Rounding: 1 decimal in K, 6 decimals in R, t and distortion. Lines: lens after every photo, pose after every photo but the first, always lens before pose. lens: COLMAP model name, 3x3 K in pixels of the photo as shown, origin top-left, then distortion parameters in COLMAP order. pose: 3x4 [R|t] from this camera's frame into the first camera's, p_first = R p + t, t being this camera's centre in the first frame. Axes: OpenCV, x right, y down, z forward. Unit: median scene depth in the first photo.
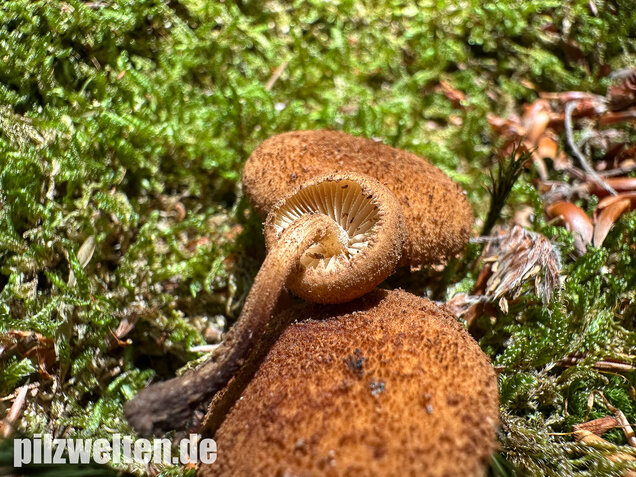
lens RADIAL K [[449.9, 0, 320.7], [0, 449.9, 241.4], [0, 0, 1]] dist [-0.029943, -0.000304]
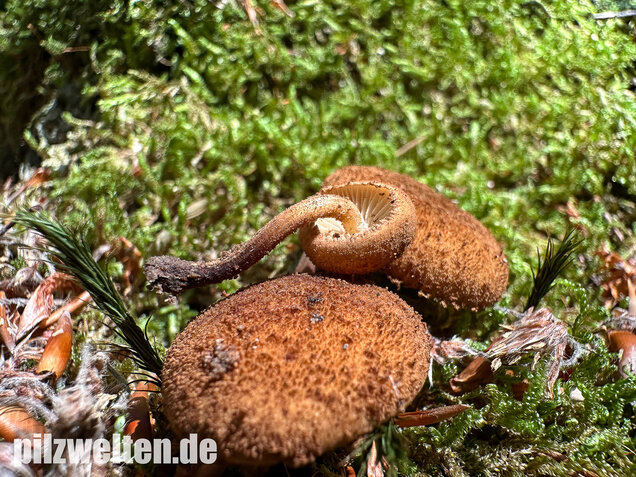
lens RADIAL K [[449.9, 0, 320.7], [0, 449.9, 241.4], [0, 0, 1]] dist [-0.029943, -0.000304]
pose [[0.885716, 0.349321, -0.305749, 0.125142], [-0.403556, 0.904913, -0.135181, 0.086754], [0.229455, 0.243119, 0.942467, -0.055136]]
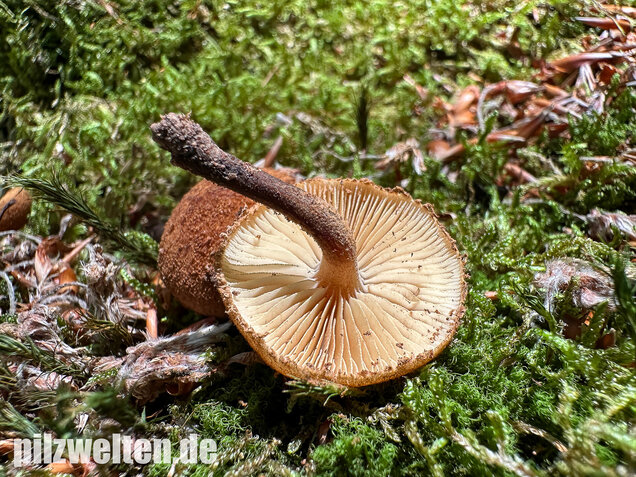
lens RADIAL K [[449.9, 0, 320.7], [0, 449.9, 241.4], [0, 0, 1]] dist [-0.029943, -0.000304]
pose [[0.983274, 0.032570, -0.179197, 0.308564], [-0.046672, 0.996087, -0.075051, 0.246428], [0.176051, 0.082159, 0.980946, -0.303872]]
